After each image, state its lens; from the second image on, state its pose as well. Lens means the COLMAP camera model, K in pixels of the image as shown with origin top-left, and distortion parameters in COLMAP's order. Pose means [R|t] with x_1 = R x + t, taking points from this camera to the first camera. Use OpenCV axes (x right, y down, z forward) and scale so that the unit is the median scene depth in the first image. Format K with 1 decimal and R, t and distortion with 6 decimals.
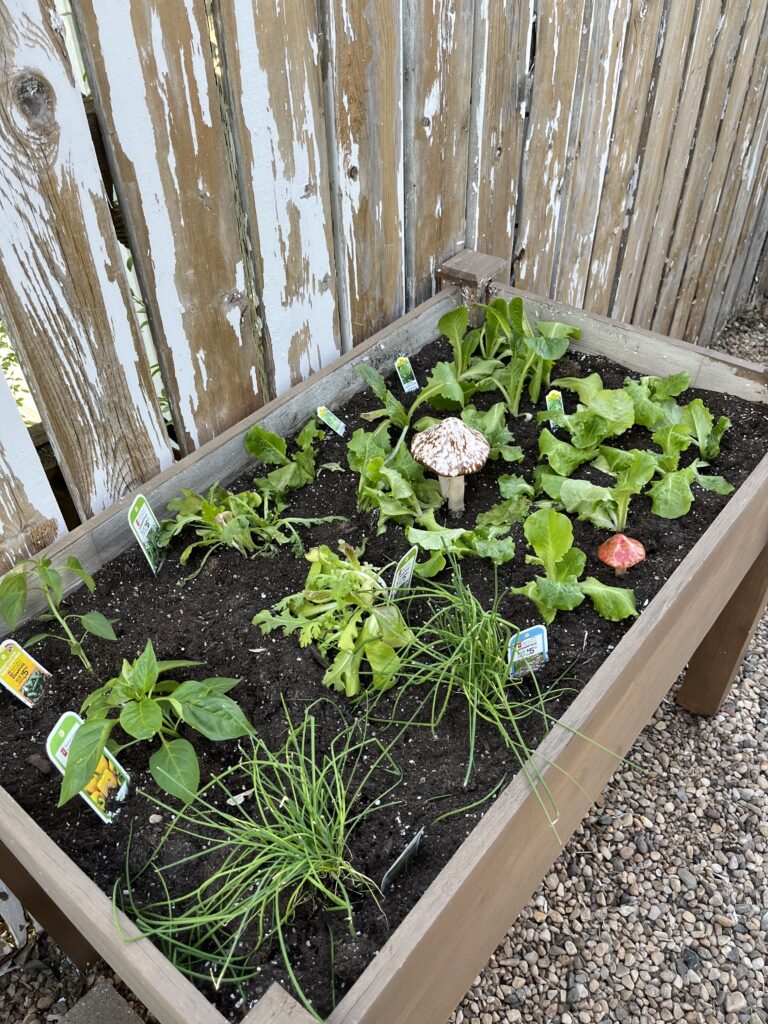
lens RADIAL K [[778.2, 0, 385.6], [0, 778.2, 516.7], [0, 0, 1]] dist [0.059697, -0.093208]
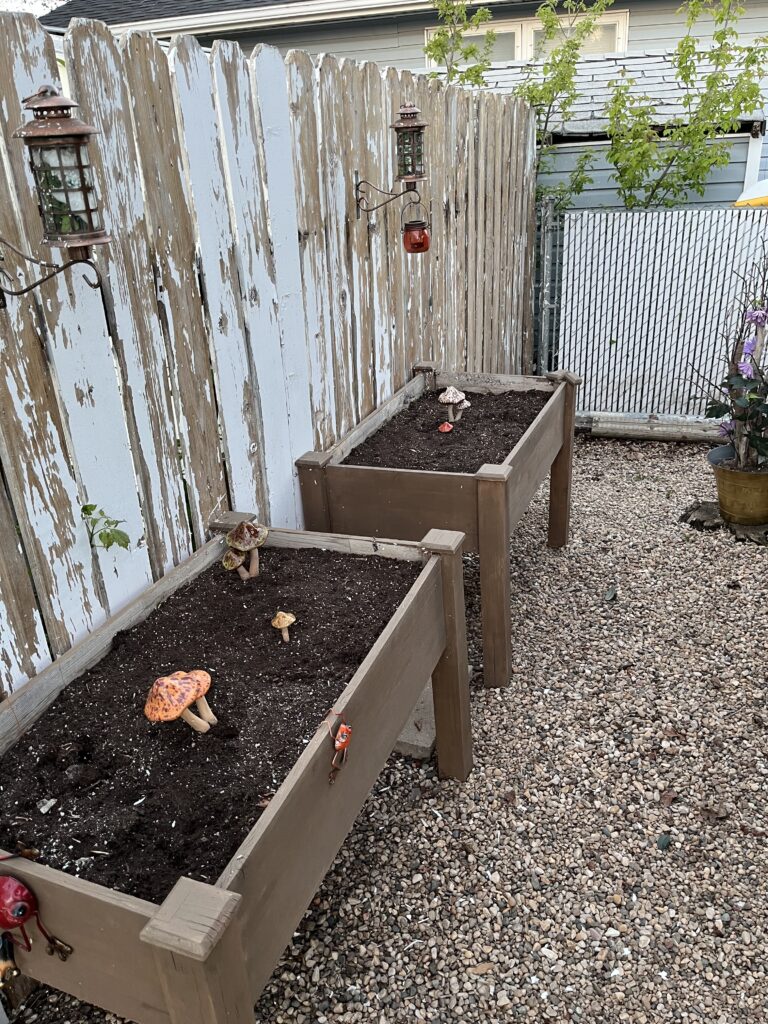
lens RADIAL K [[778.2, 0, 383.3], [0, 778.2, 514.2], [0, 0, 1]] dist [0.059697, -0.093208]
pose [[0.955050, -0.141090, 0.260717, -0.850868], [0.212458, 0.939111, -0.270061, 0.883428], [-0.206740, 0.313313, 0.926873, -1.289757]]
